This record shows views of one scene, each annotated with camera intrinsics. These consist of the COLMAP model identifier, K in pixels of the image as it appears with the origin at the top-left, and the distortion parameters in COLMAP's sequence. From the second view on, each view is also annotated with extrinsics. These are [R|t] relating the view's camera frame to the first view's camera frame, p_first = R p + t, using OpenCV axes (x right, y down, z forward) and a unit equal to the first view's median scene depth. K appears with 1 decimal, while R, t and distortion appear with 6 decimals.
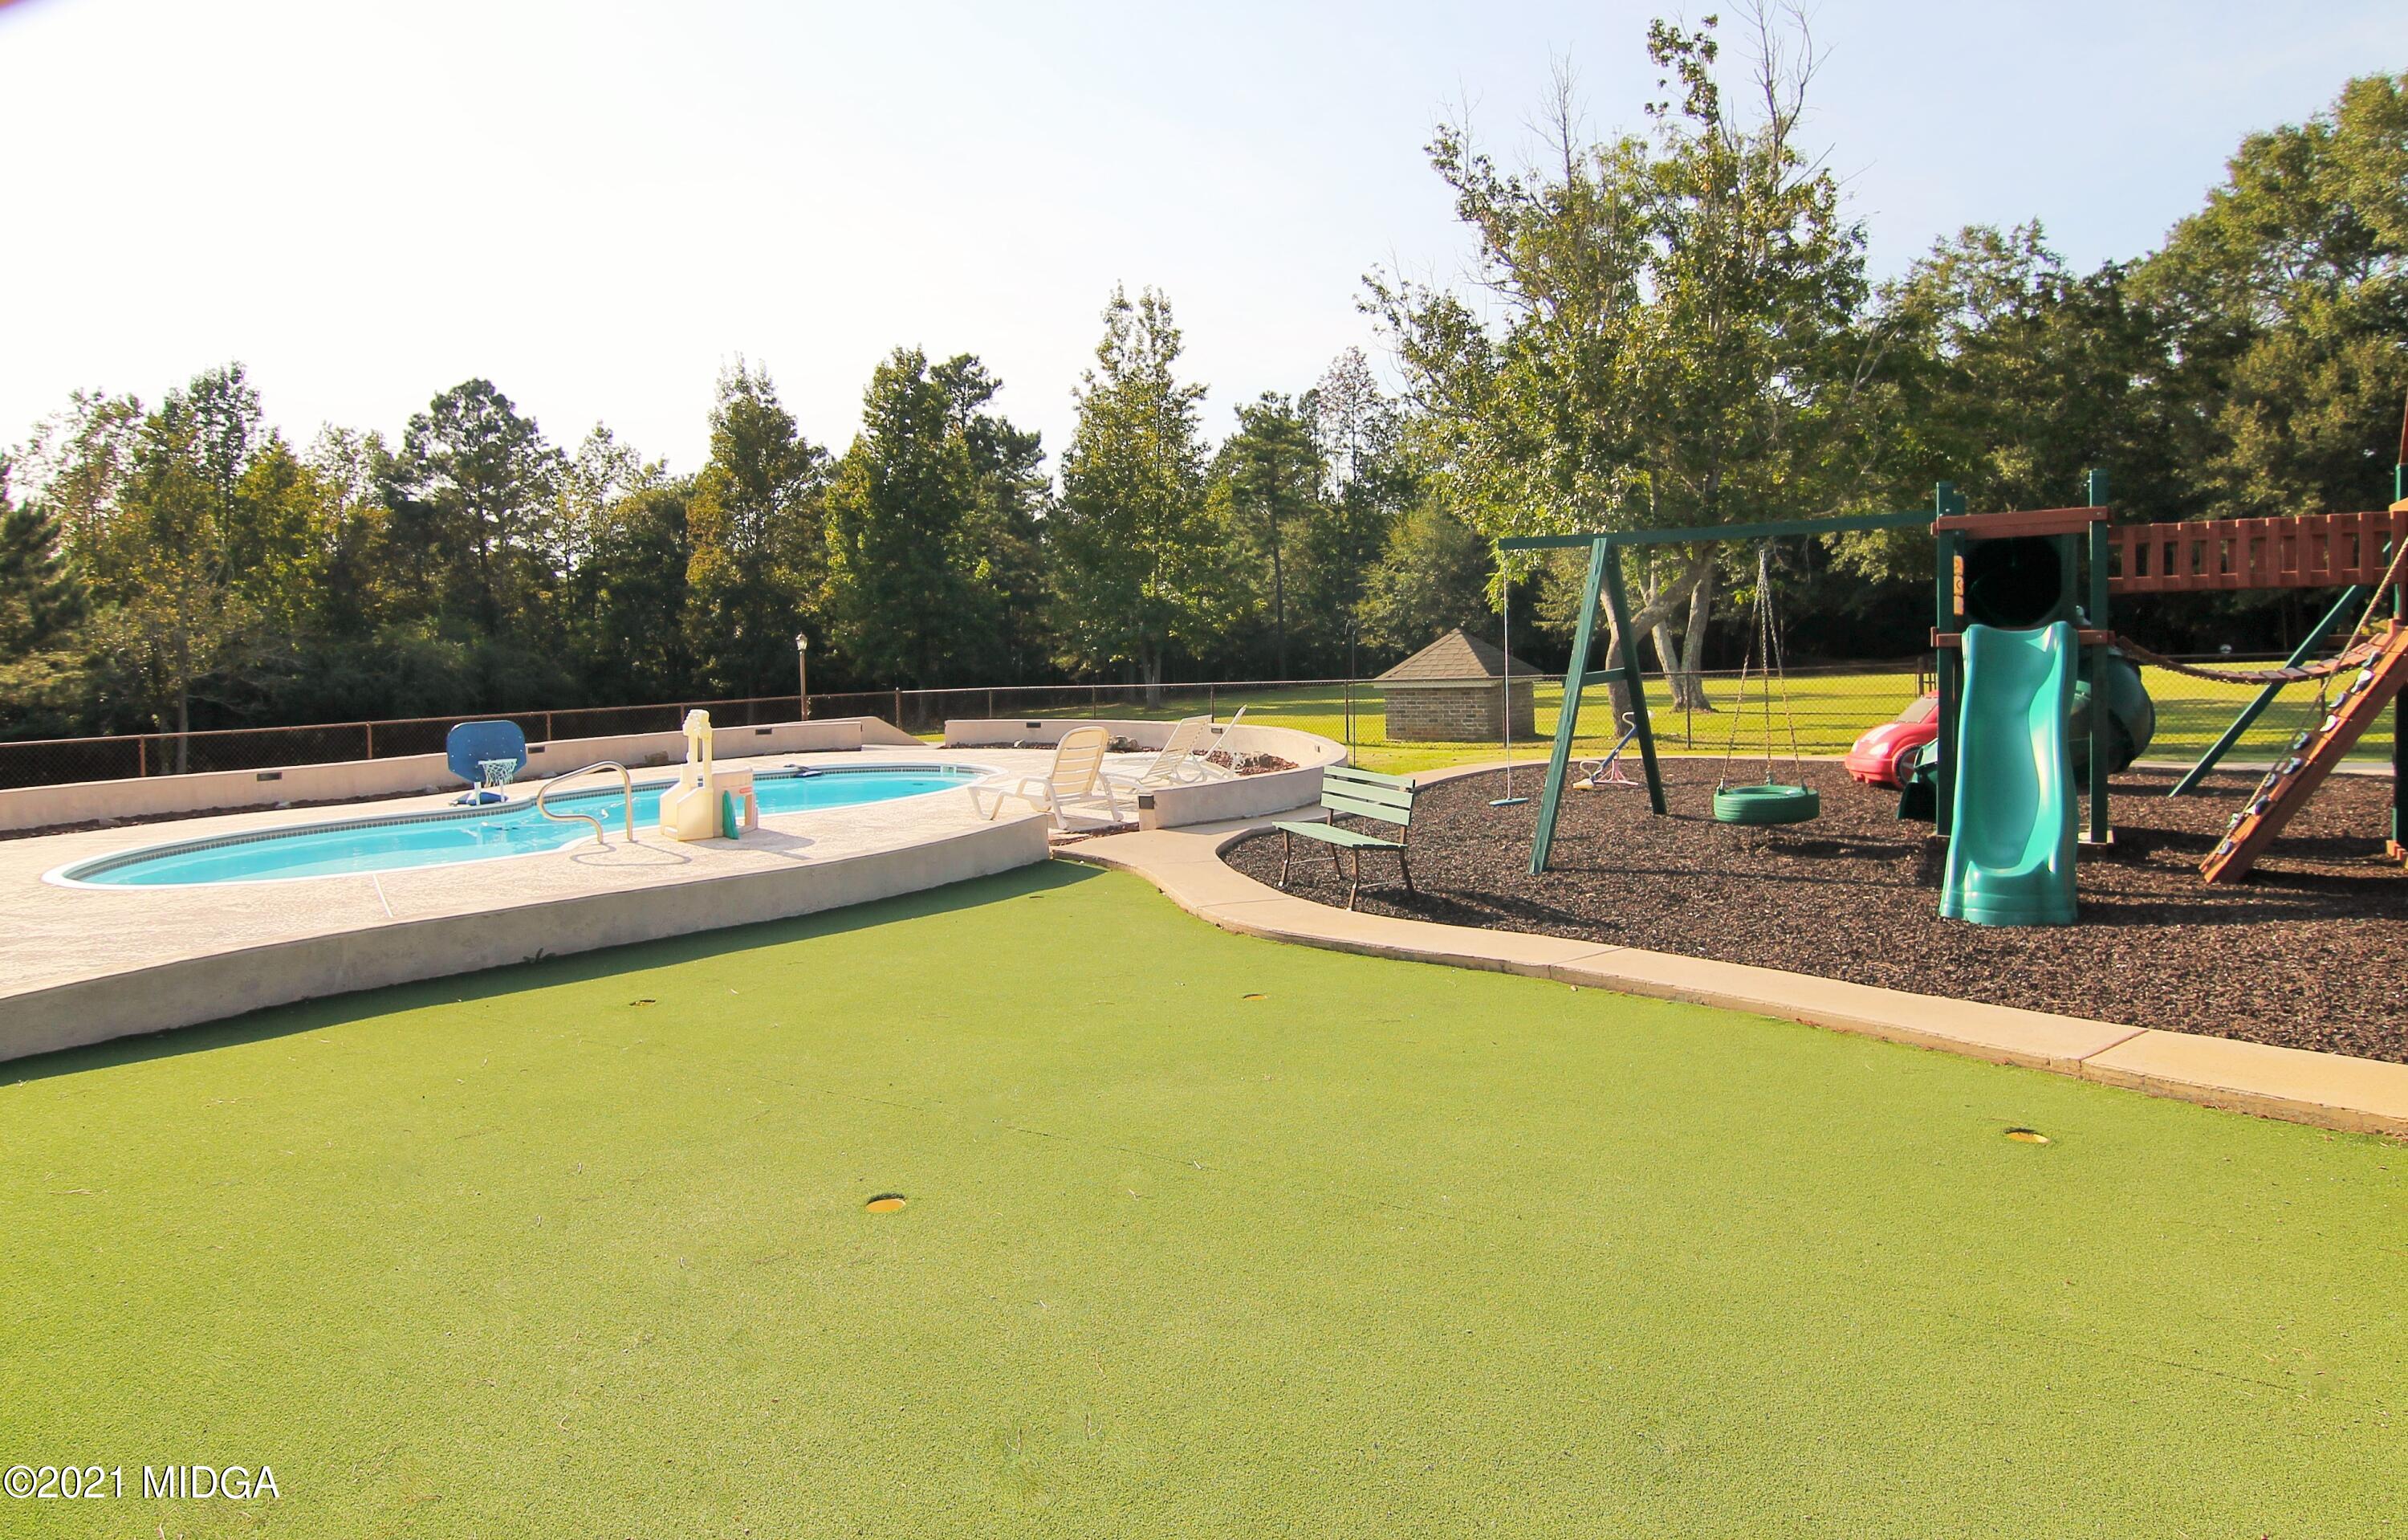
lens RADIAL K [[1320.9, 0, 1205.0], [0, 1320.9, 753.6], [0, 0, 1]] dist [-0.003672, -0.001979]
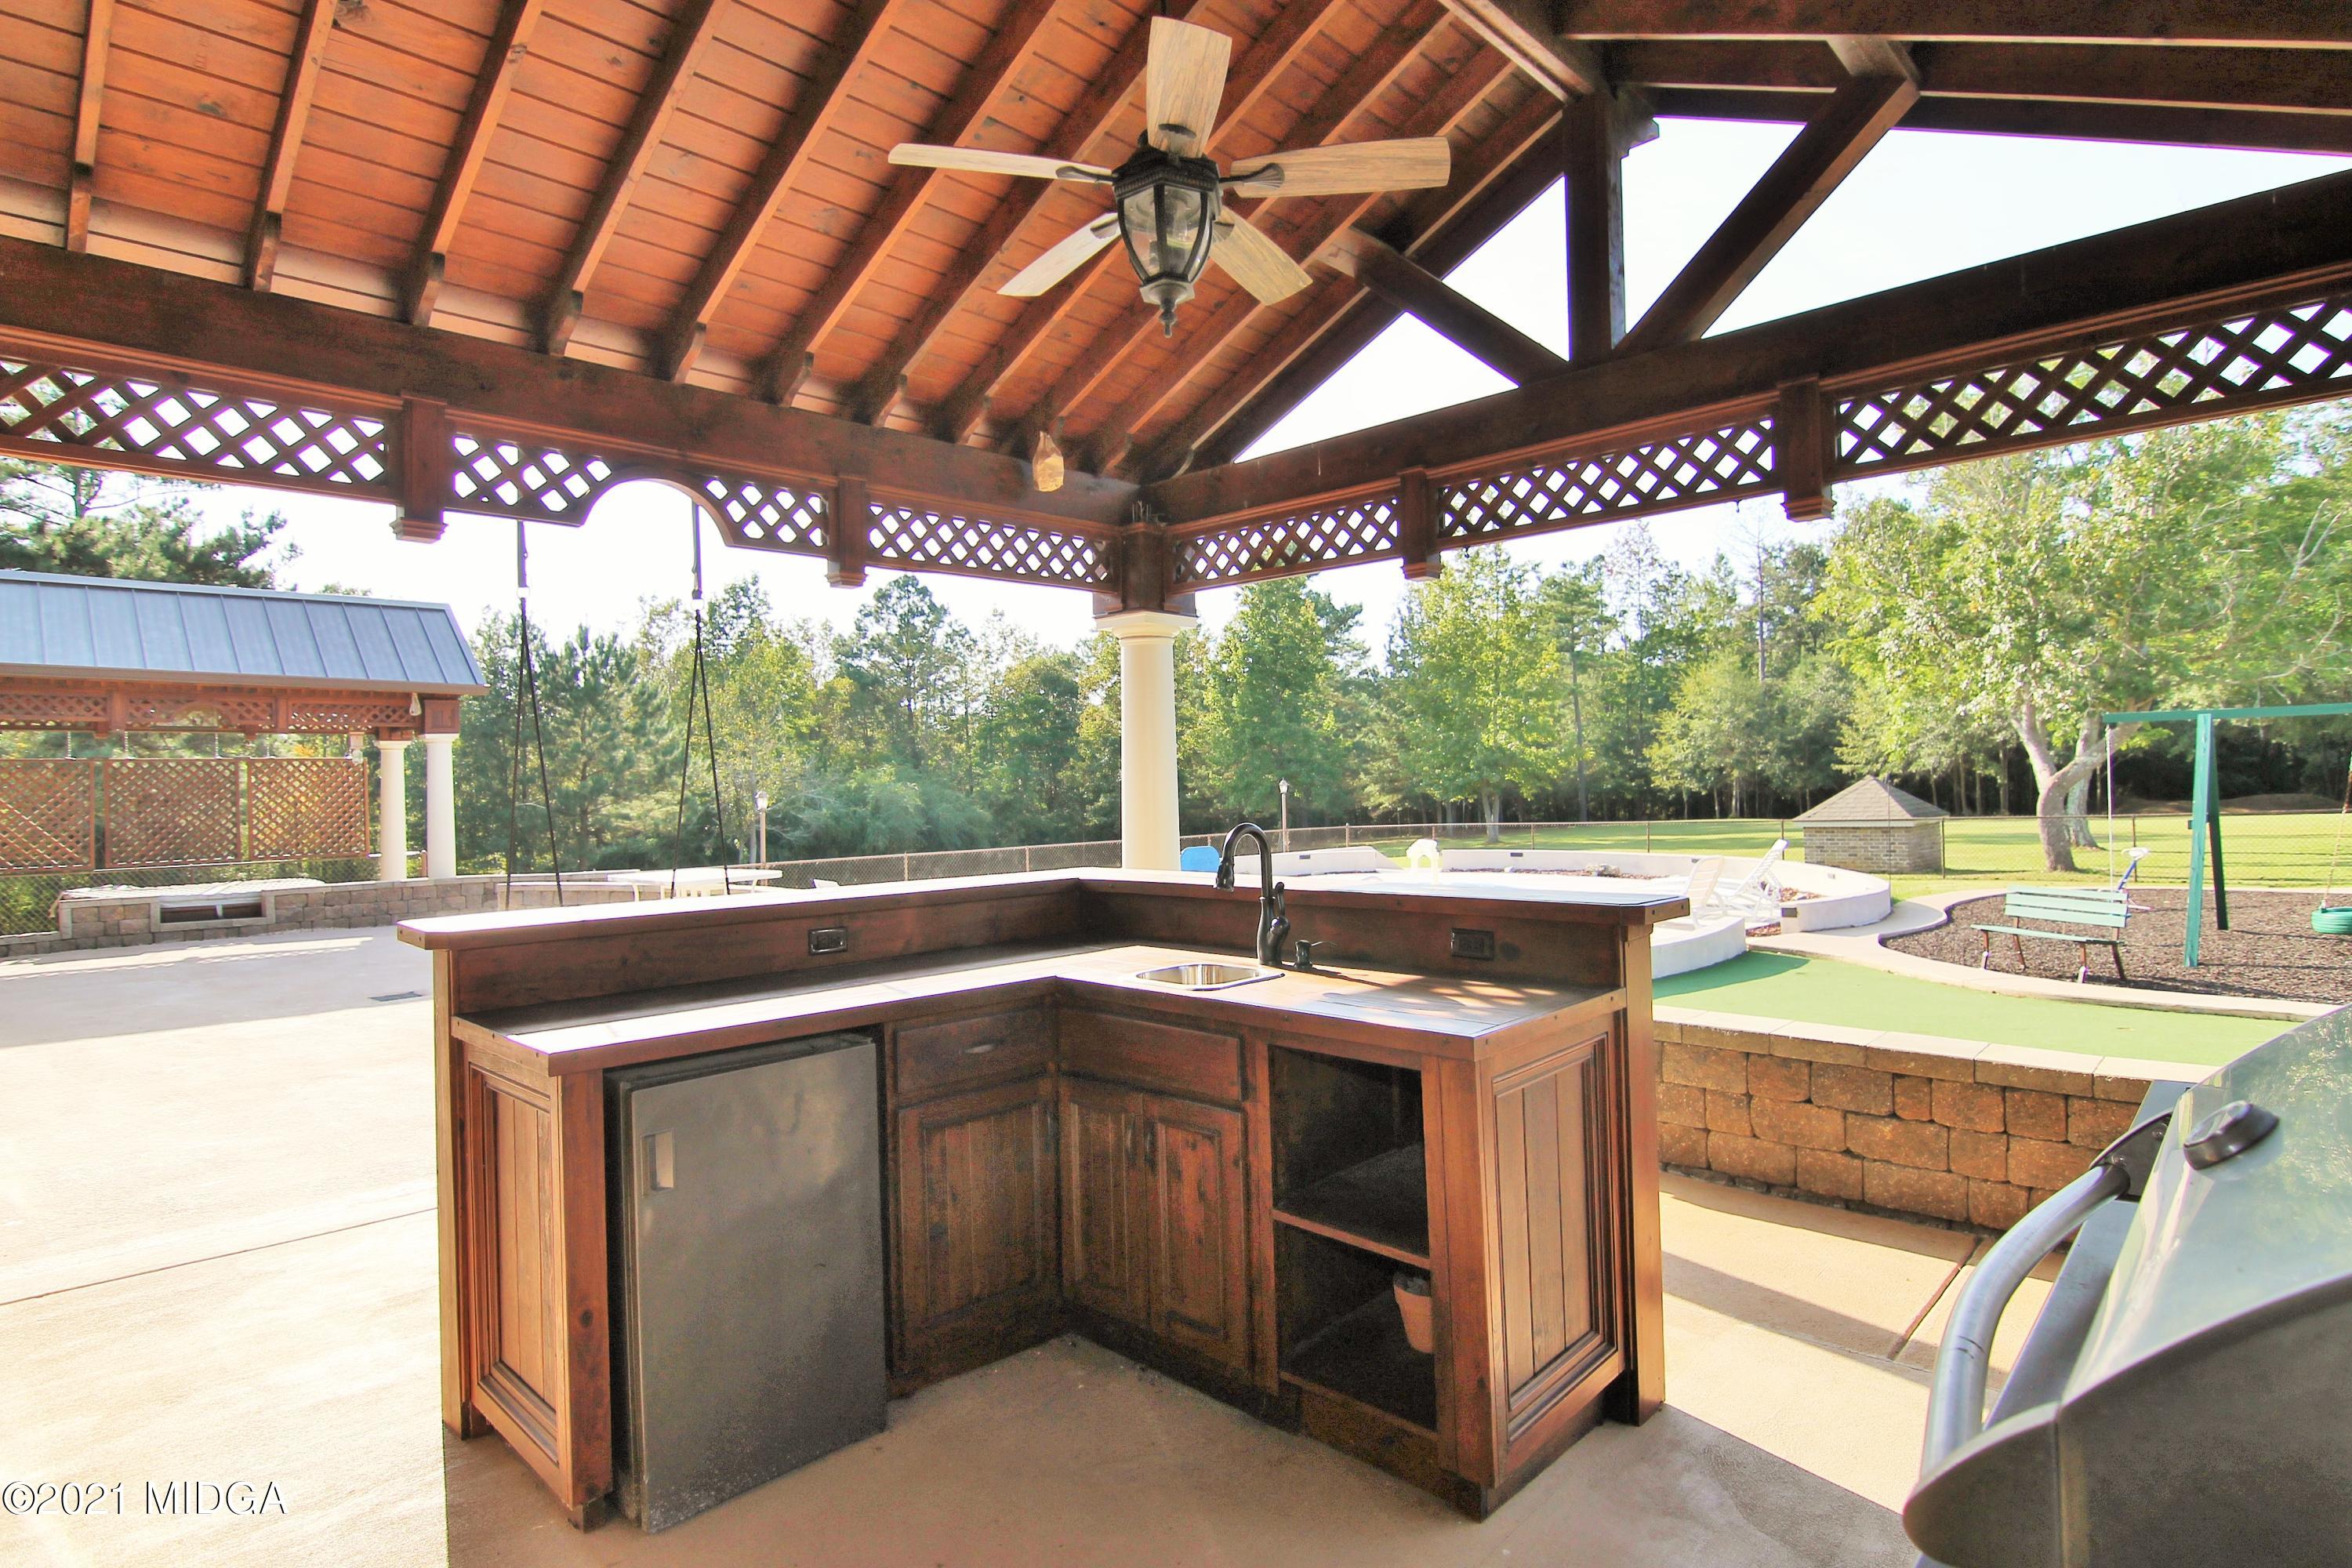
lens RADIAL K [[1209.1, 0, 1175.9], [0, 1209.1, 801.8], [0, 0, 1]] dist [-0.006360, -0.000526]
pose [[0.978301, 0.002628, -0.207173, -0.080763], [-0.016693, 0.997669, -0.066170, 0.003581], [0.206516, 0.068192, 0.976064, -0.065854]]
